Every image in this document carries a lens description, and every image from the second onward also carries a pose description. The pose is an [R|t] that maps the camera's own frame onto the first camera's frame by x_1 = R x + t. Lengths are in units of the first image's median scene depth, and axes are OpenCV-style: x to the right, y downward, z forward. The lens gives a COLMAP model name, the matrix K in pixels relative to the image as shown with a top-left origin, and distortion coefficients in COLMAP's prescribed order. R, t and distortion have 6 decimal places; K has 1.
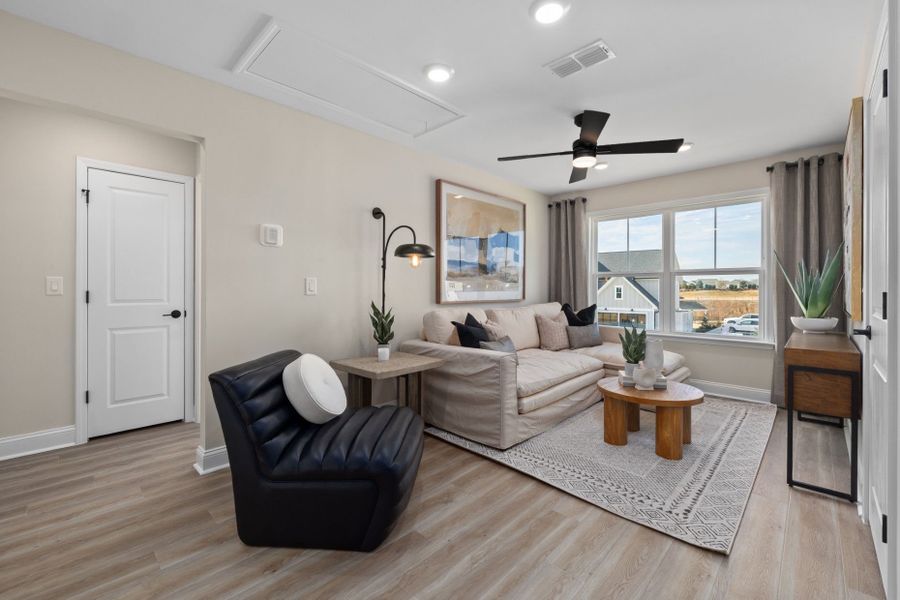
lens RADIAL K [[380.8, 0, 451.8], [0, 380.8, 292.5], [0, 0, 1]] dist [0.004986, 0.000166]
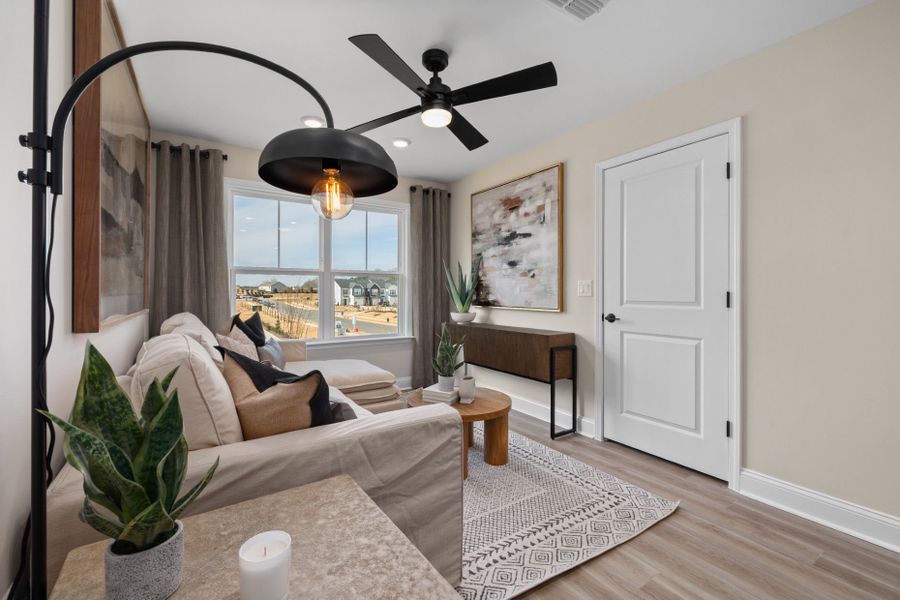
lens RADIAL K [[380.8, 0, 448.4], [0, 380.8, 292.6], [0, 0, 1]] dist [0.004986, 0.000166]
pose [[0.235535, -0.009066, 0.971823, -0.295710], [0.011551, 0.999912, 0.006529, -0.008703], [-0.971797, 0.009688, 0.235619, 0.642831]]
